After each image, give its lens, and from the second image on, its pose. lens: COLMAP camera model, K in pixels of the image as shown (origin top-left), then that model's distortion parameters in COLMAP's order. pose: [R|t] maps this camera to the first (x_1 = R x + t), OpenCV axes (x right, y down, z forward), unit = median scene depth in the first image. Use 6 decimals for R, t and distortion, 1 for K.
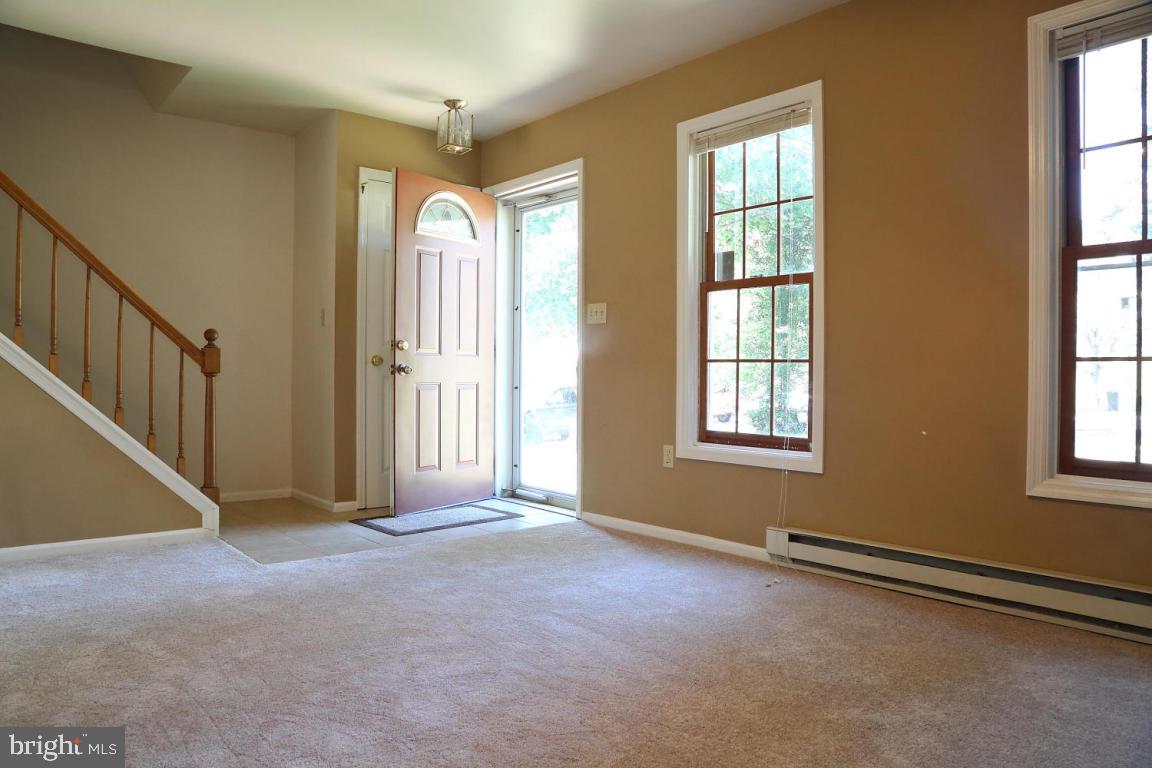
lens RADIAL K [[794.8, 0, 576.0], [0, 794.8, 384.0], [0, 0, 1]] dist [-0.128739, 0.069868]
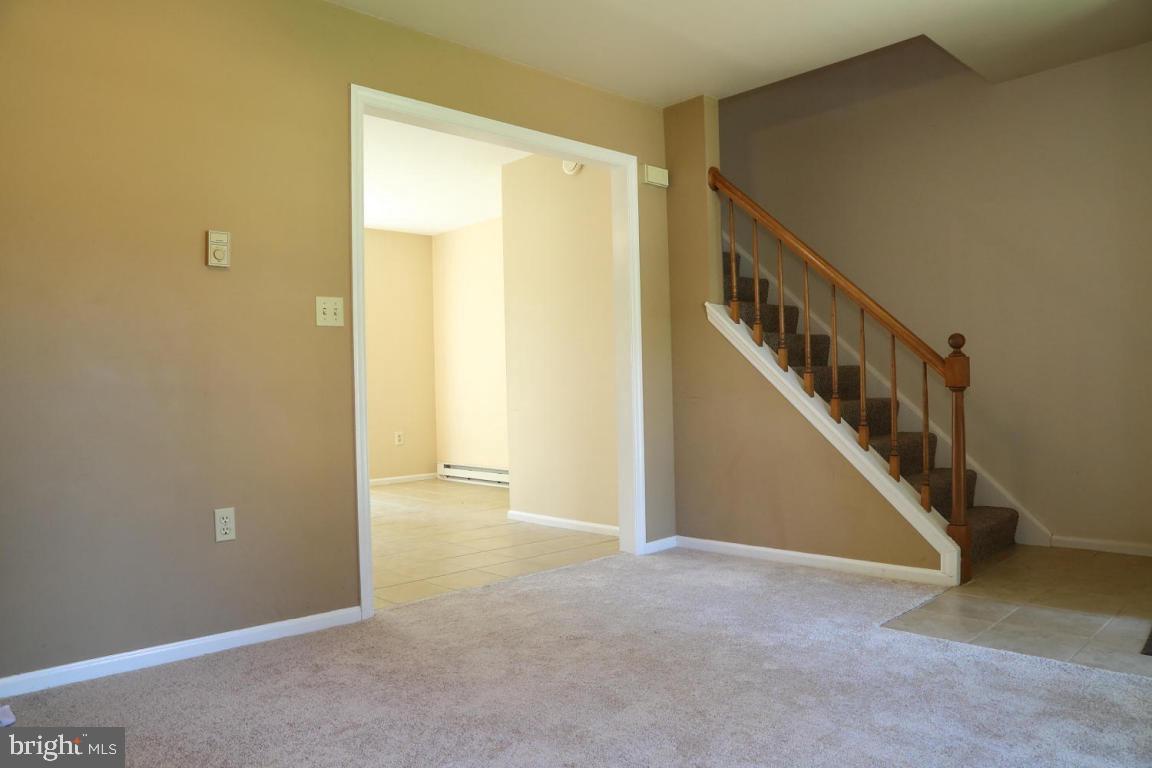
lens RADIAL K [[788.1, 0, 576.0], [0, 788.1, 384.0], [0, 0, 1]] dist [-0.116419, 0.065613]
pose [[0.043694, -0.012414, -0.998968, 0.334798], [0.008447, 0.999892, -0.012056, -0.011031], [0.999009, -0.007911, 0.043795, 0.565445]]
